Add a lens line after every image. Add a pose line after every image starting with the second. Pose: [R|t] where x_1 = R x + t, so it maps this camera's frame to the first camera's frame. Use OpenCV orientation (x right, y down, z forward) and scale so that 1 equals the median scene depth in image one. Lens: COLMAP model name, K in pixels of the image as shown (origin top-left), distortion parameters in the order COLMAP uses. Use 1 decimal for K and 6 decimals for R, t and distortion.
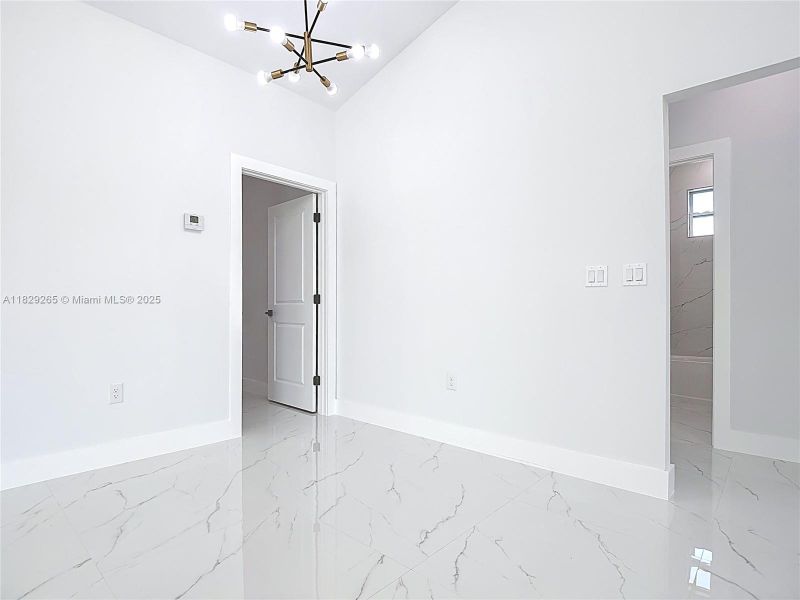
lens RADIAL K [[423.0, 0, 401.5], [0, 423.0, 309.9], [0, 0, 1]] dist [0.000381, -0.000650]
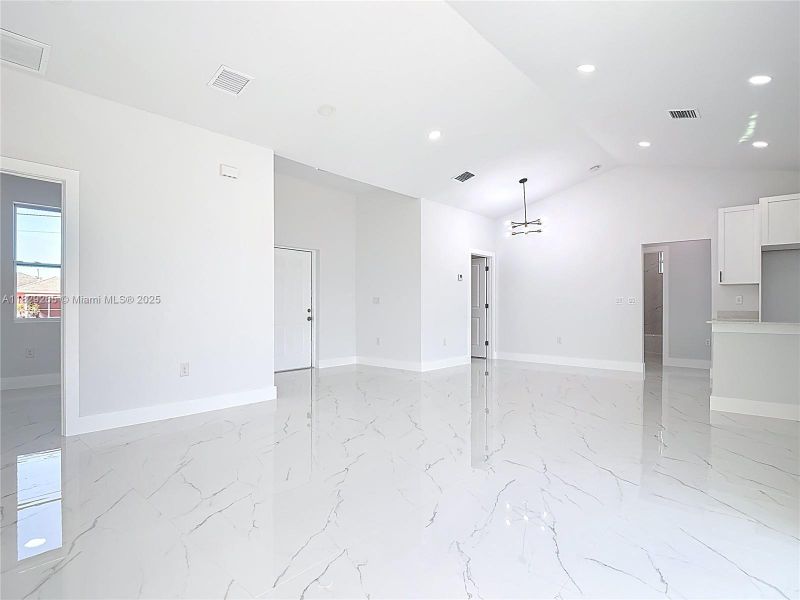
lens RADIAL K [[414.5, 0, 400.0], [0, 414.5, 300.0], [0, 0, 1]] dist [-0.003311, -0.000432]
pose [[0.999959, 0.002163, 0.008821, -0.682503], [-0.002027, 0.999880, -0.015379, -0.022389], [-0.008853, 0.015360, 0.999843, -1.168071]]
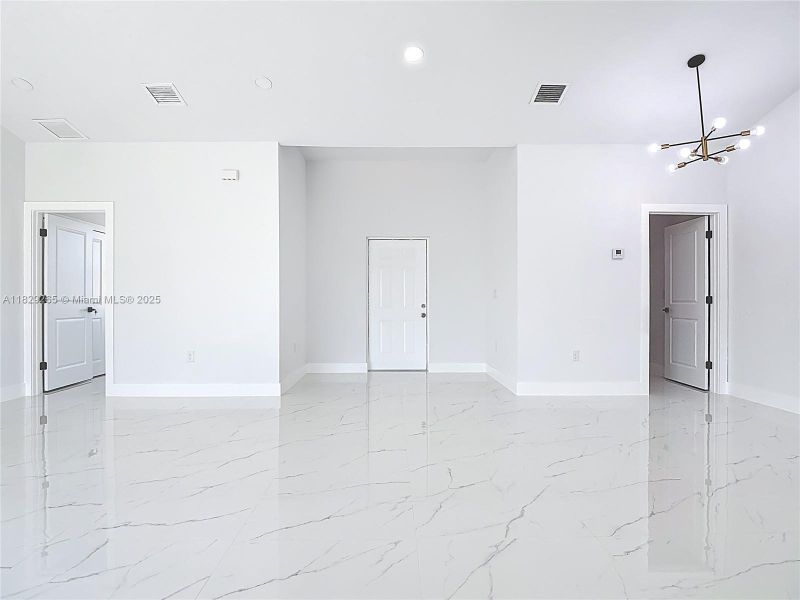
lens RADIAL K [[432.2, 0, 400.0], [0, 432.2, 300.0], [0, 0, 1]] dist [-0.015983, -0.000350]
pose [[0.688678, -0.000120, -0.725067, 0.091385], [-0.000386, 1.000000, -0.000531, -0.024916], [0.725067, 0.000646, 0.688678, -0.548811]]
